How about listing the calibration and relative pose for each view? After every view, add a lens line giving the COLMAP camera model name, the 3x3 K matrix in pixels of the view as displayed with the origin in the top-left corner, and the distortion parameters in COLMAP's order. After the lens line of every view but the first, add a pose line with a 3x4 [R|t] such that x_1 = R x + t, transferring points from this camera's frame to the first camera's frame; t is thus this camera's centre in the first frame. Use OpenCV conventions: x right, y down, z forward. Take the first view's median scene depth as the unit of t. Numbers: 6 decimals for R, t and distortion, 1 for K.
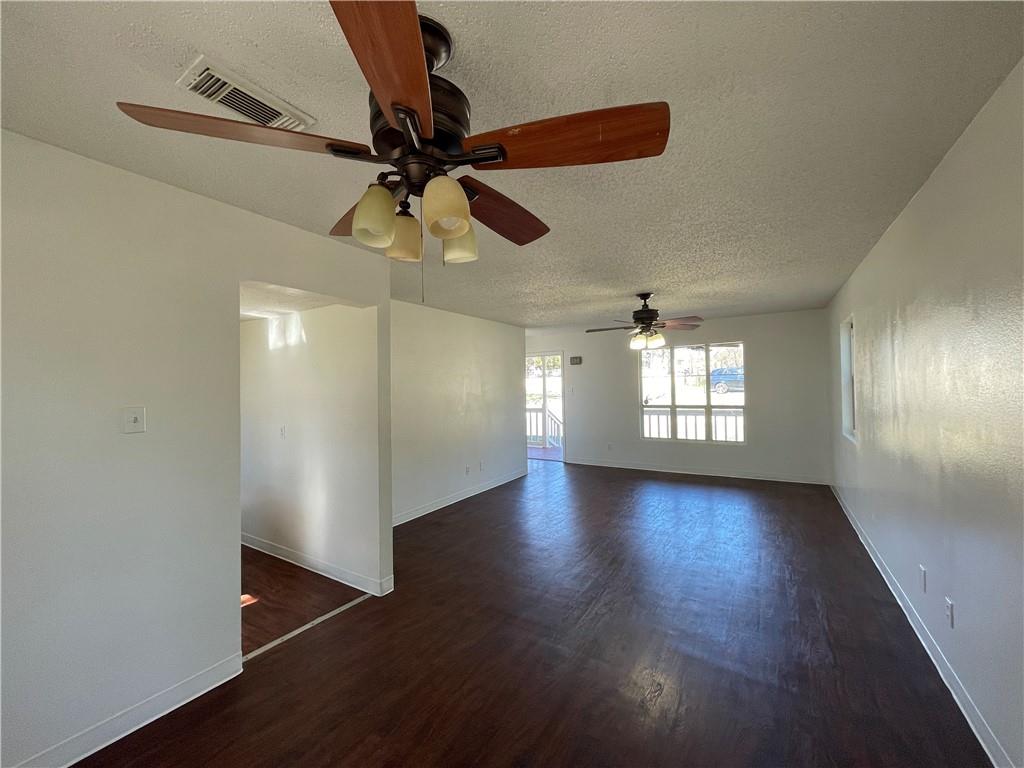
lens RADIAL K [[412.4, 0, 511.8], [0, 412.4, 378.8], [0, 0, 1]] dist [0.001109, 0.001056]
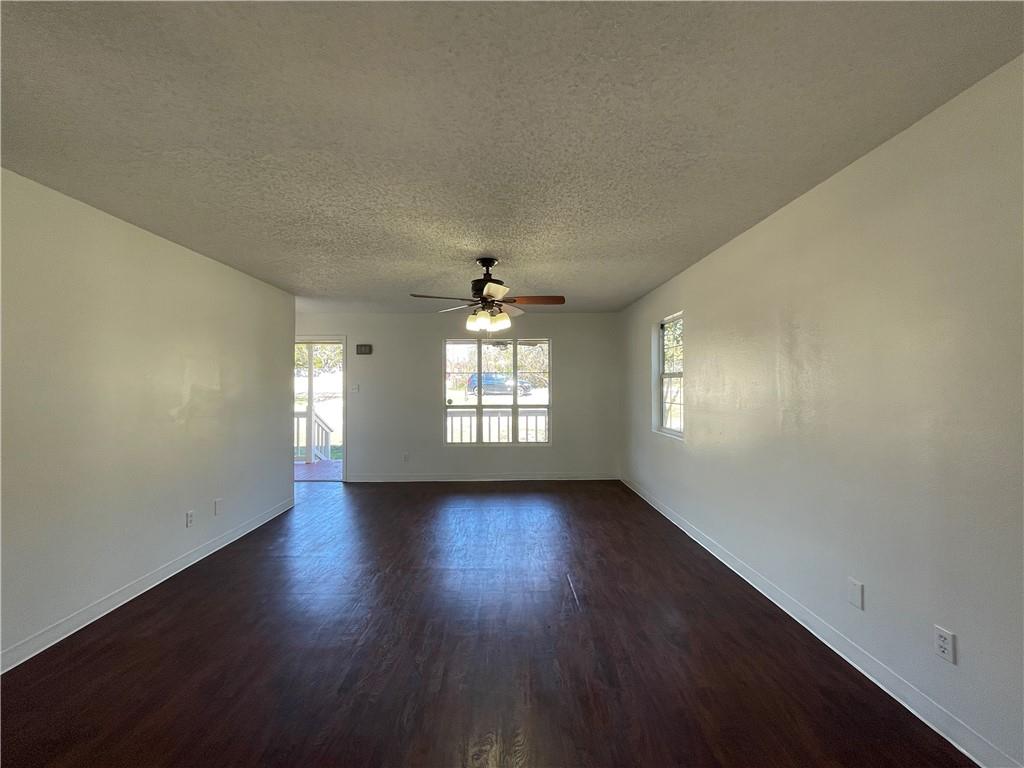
lens RADIAL K [[412.4, 0, 509.3], [0, 412.4, 382.6], [0, 0, 1]] dist [0.001109, 0.001056]
pose [[0.841494, 0.020202, 0.539888, -0.036579], [-0.021261, 0.999765, -0.004272, 0.017832], [-0.539847, -0.007884, 0.841726, 0.217649]]
